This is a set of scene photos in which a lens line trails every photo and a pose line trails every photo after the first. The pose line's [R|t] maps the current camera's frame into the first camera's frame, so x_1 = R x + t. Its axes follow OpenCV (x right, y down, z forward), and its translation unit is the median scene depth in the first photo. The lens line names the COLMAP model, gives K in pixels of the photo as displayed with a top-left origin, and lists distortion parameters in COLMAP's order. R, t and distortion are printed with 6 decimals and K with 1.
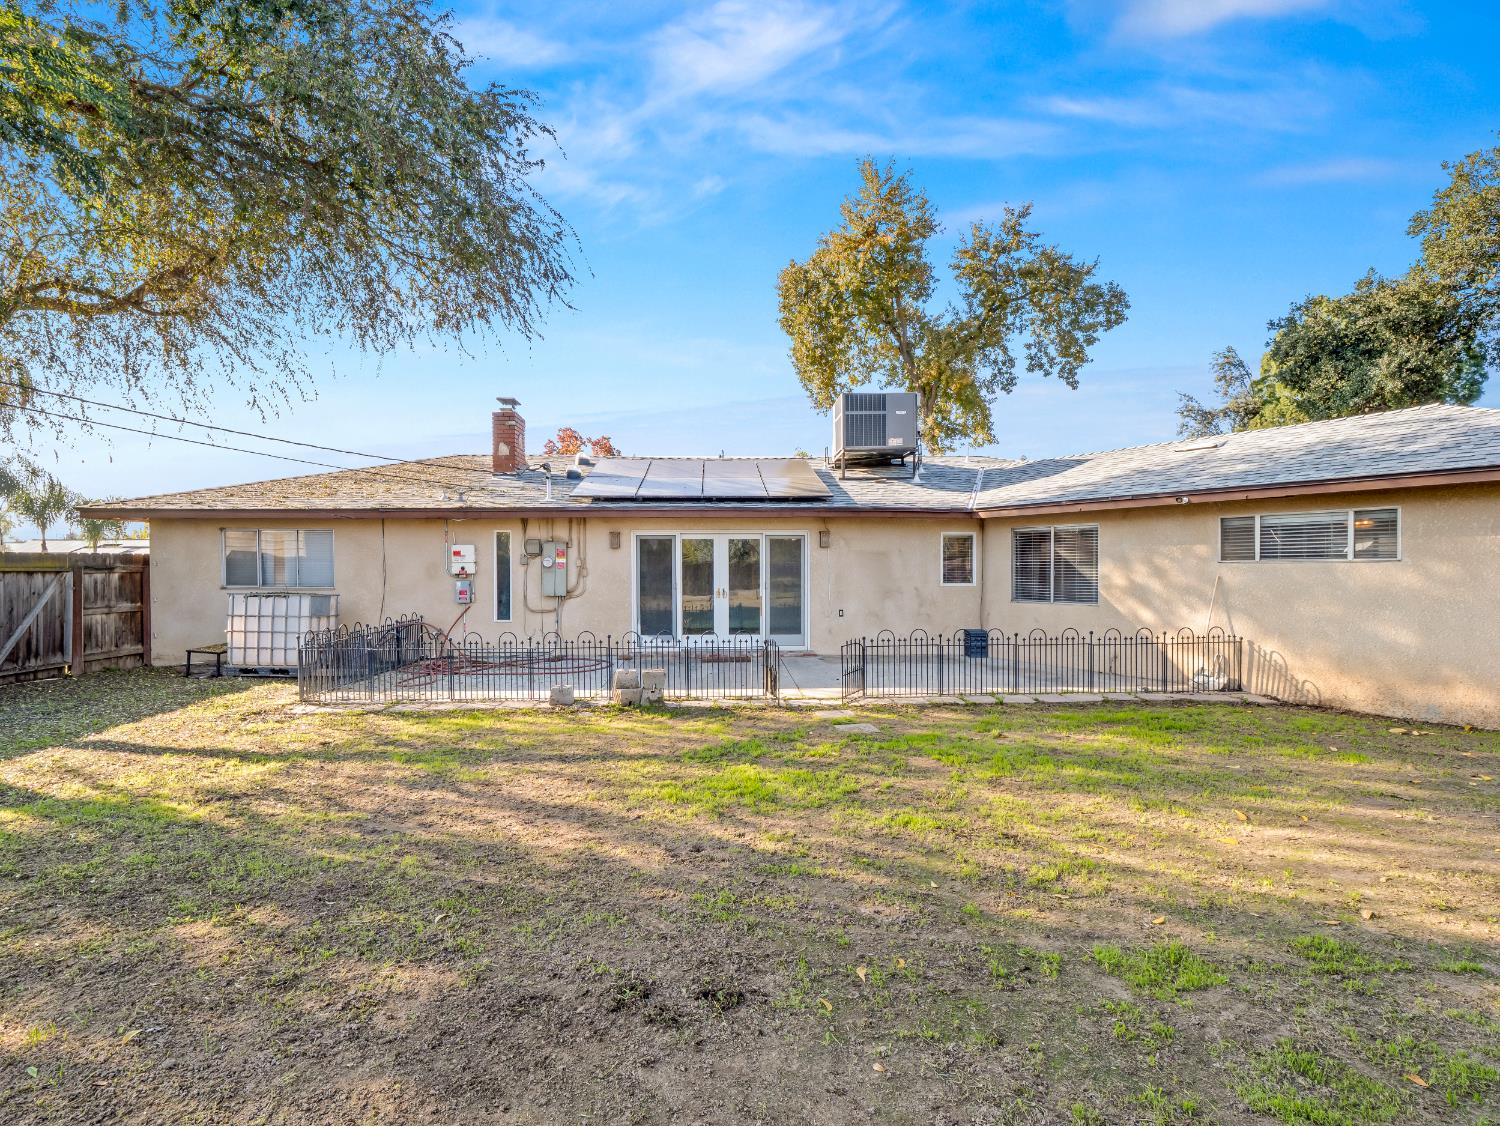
lens RADIAL K [[729.3, 0, 744.4], [0, 729.3, 583.0], [0, 0, 1]] dist [-0.019181, -0.000912]
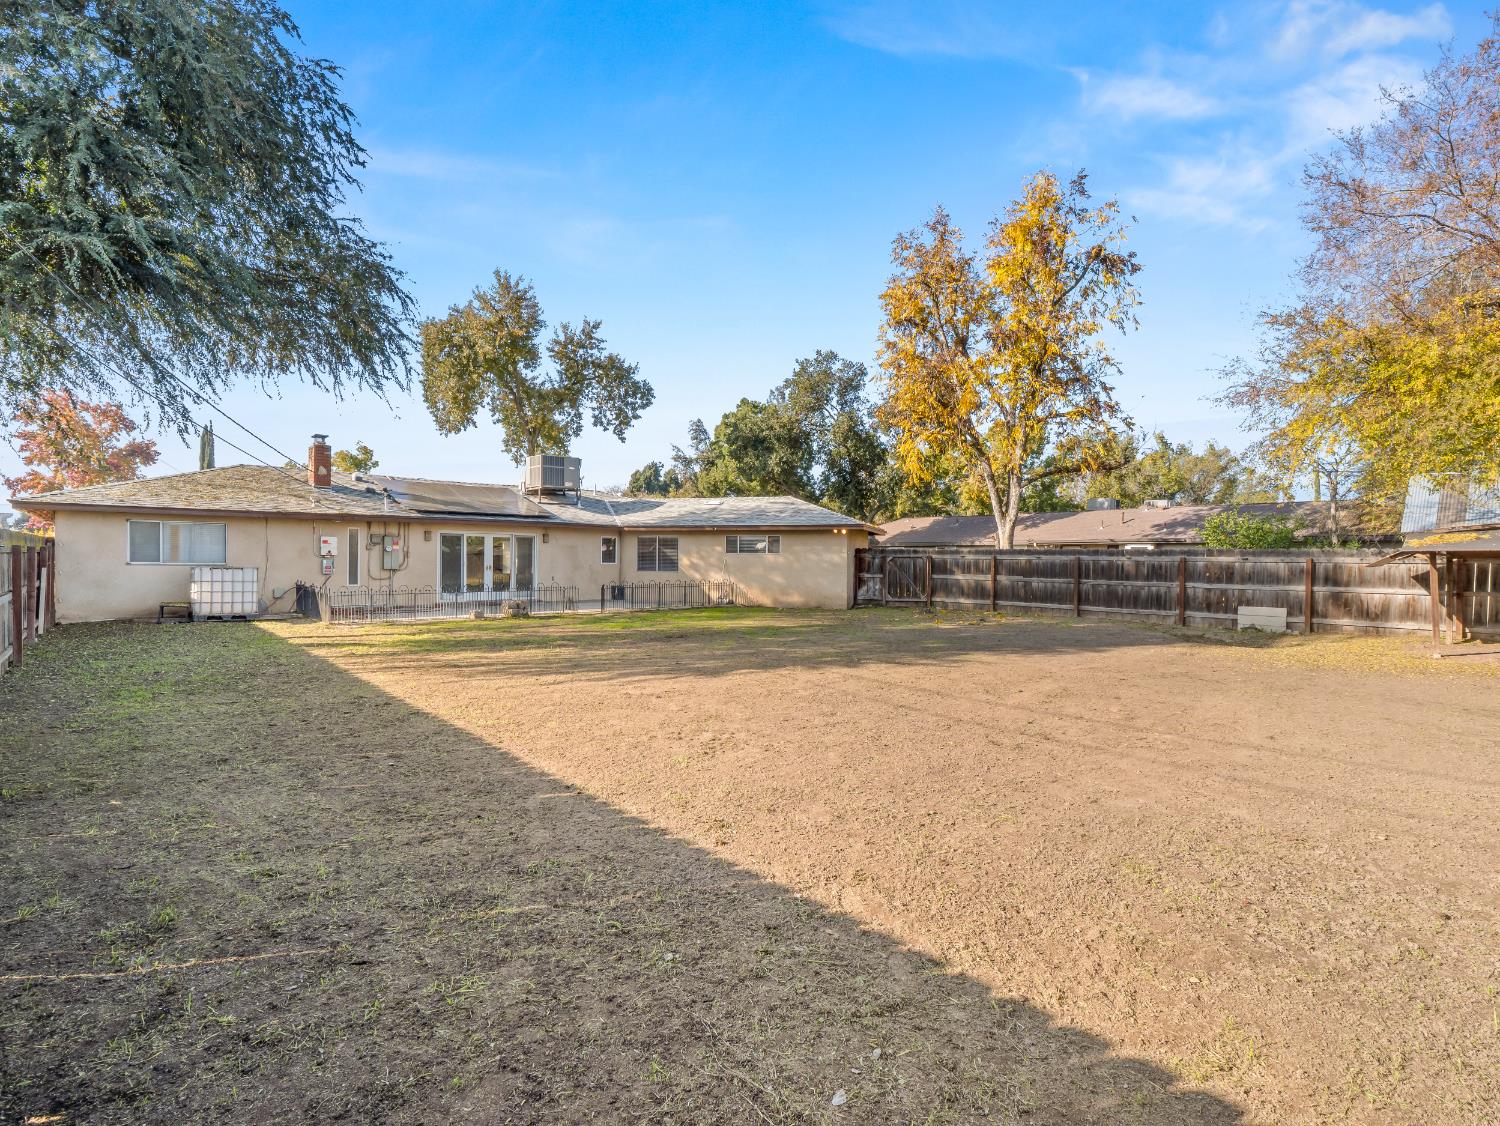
lens RADIAL K [[729.3, 0, 750.0], [0, 729.3, 565.9], [0, 0, 1]] dist [-0.019181, -0.000912]
pose [[0.765614, 0.001808, 0.643298, -0.613547], [0.002852, 0.999977, -0.006205, 0.019918], [-0.643294, 0.006586, 0.765591, -0.676952]]
